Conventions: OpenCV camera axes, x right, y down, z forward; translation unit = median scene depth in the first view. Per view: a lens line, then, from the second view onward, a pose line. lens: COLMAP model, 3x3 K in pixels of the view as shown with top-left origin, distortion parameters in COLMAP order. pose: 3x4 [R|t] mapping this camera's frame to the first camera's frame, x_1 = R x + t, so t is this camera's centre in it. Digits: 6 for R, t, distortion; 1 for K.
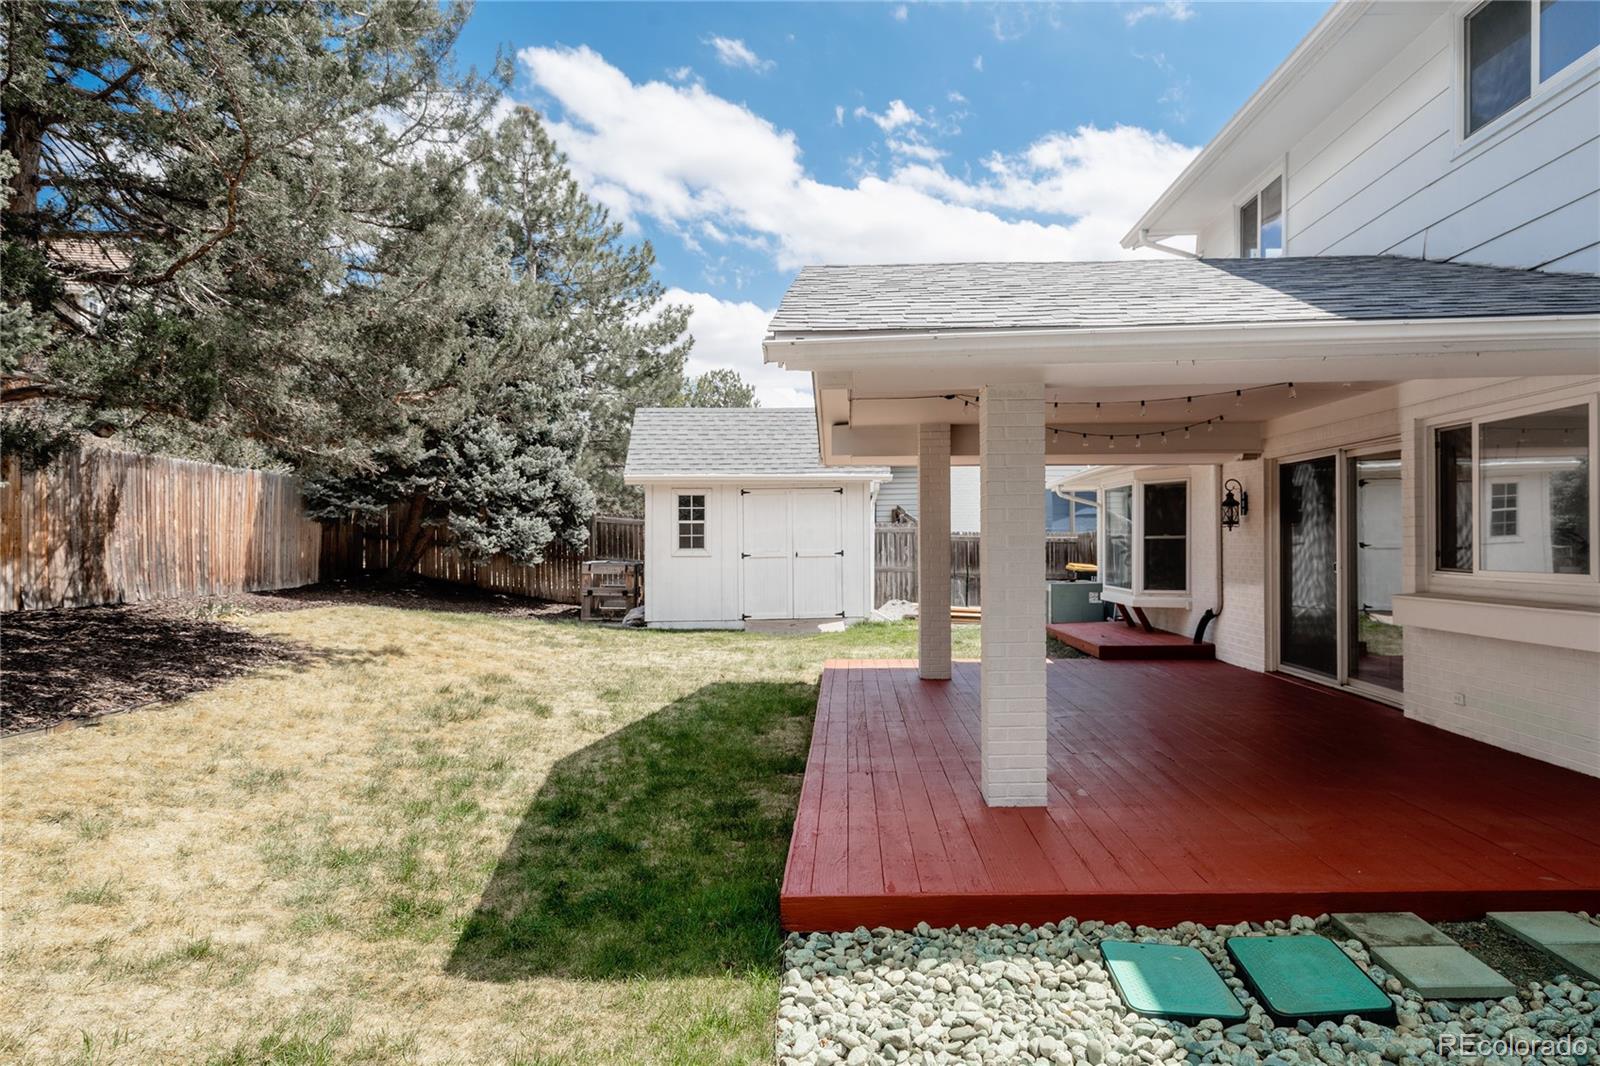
lens RADIAL K [[1028.2, 0, 800.0], [0, 1028.2, 533.0], [0, 0, 1]] dist [-0.025761, 0.000298]
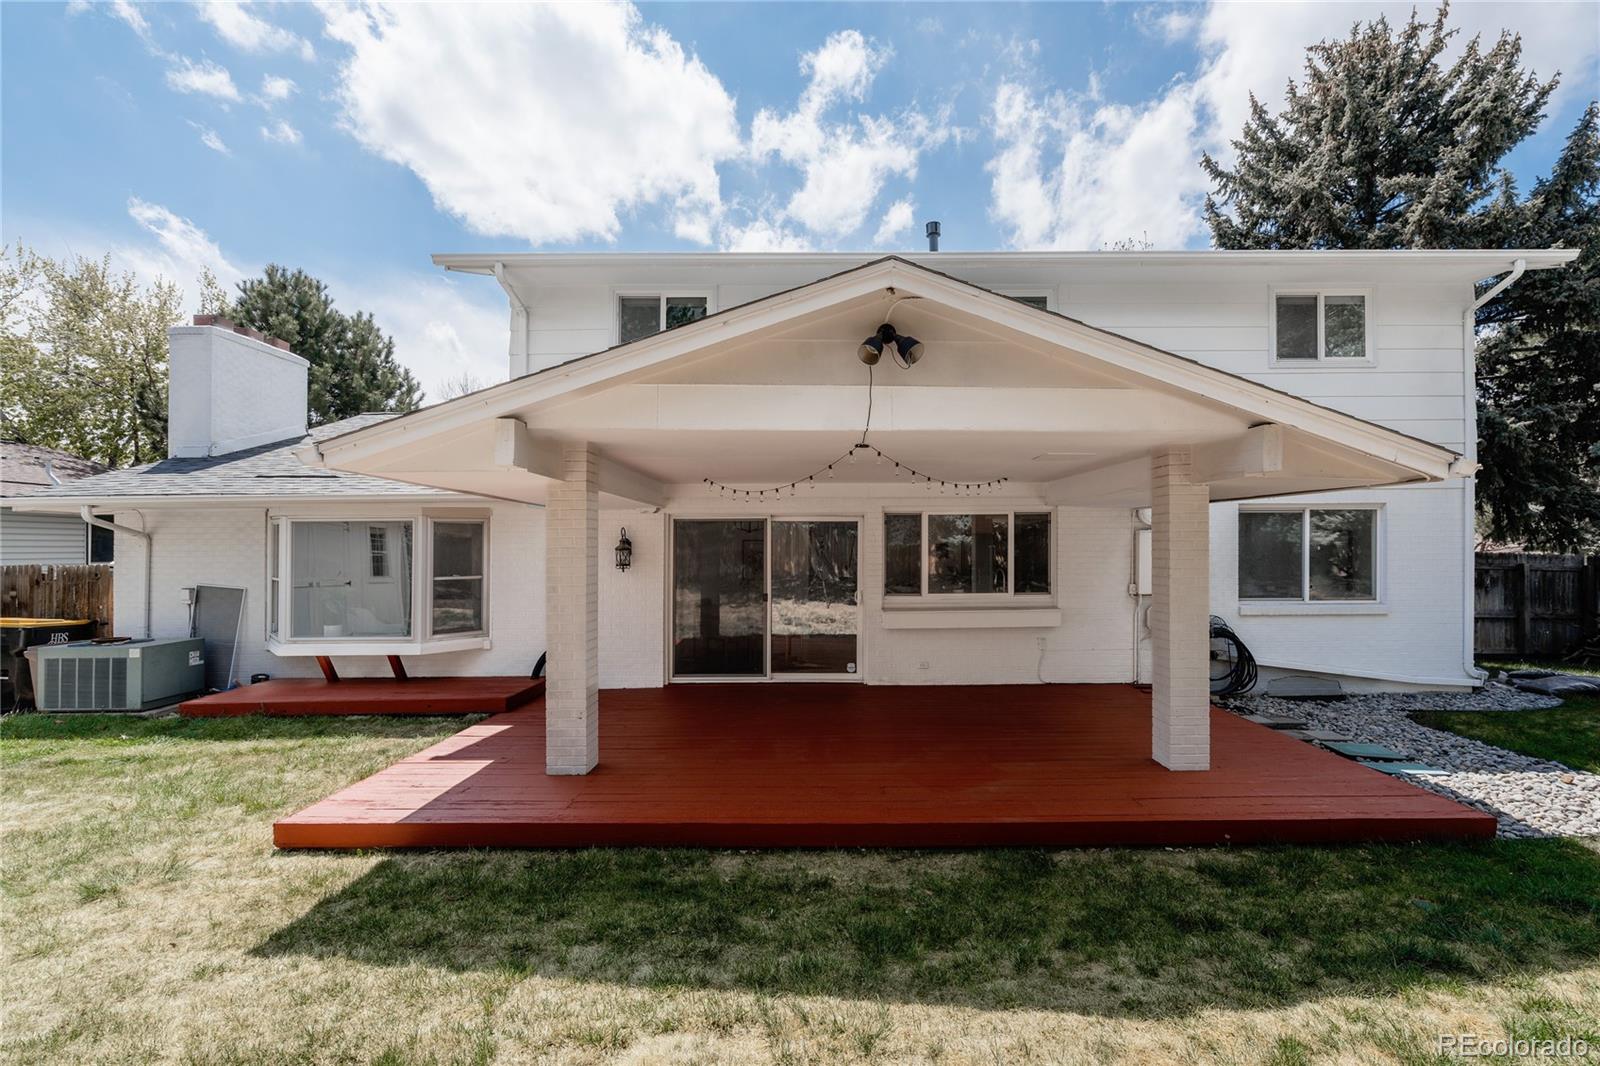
lens RADIAL K [[739.6, 0, 801.3], [0, 739.6, 558.9], [0, 0, 1]] dist [0.003125, 0.000566]
pose [[-0.055154, 0.005458, 0.998463, -0.447759], [0.000815, 0.999985, -0.005422, -0.011938], [-0.998478, 0.000515, -0.055158, 0.884631]]
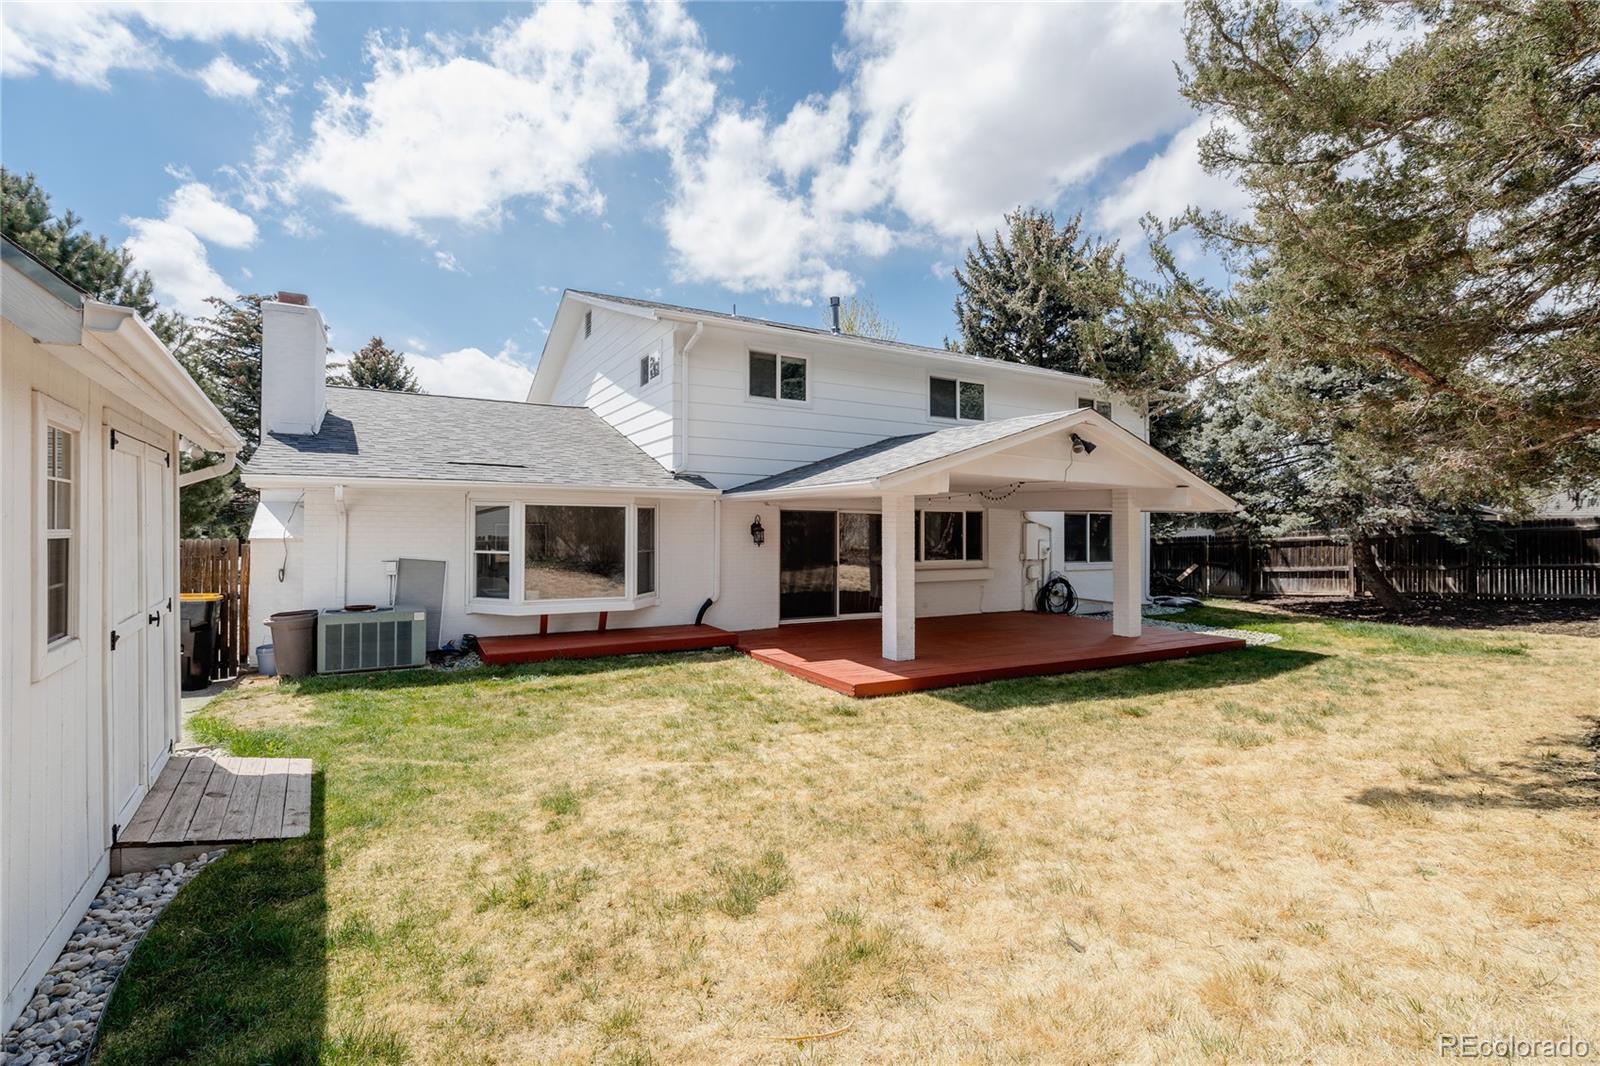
lens RADIAL K [[703.2, 0, 800.0], [0, 703.2, 533.0], [0, 0, 1]] dist [-0.000229, 0.000034]
pose [[-0.521971, -0.001618, 0.852962, -0.605118], [-0.009699, 0.999945, -0.004038, -0.020566], [-0.852908, -0.010380, -0.521958, 1.607169]]
